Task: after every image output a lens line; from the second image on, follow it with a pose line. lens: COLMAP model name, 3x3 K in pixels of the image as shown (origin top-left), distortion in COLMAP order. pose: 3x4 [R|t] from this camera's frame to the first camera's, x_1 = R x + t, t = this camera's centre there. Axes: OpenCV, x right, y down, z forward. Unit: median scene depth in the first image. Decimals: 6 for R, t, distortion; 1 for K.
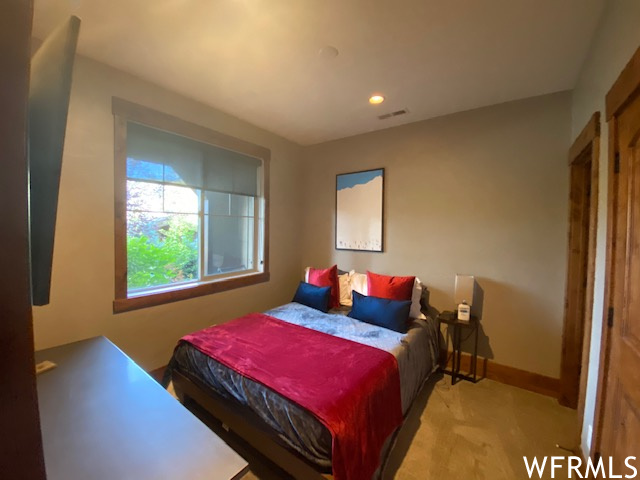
lens RADIAL K [[257.7, 0, 319.7], [0, 257.7, 236.7], [0, 0, 1]] dist [0.020849, -0.021366]
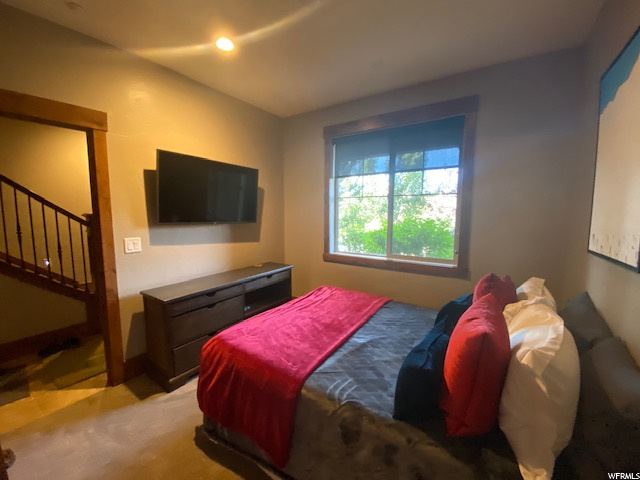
lens RADIAL K [[257.7, 0, 319.7], [0, 257.7, 236.7], [0, 0, 1]] dist [0.020849, -0.021366]
pose [[0.038565, 0.087334, -0.995432, 0.632466], [-0.033251, 0.995734, 0.086073, -0.000038], [0.998703, 0.029780, 0.041305, 0.676045]]
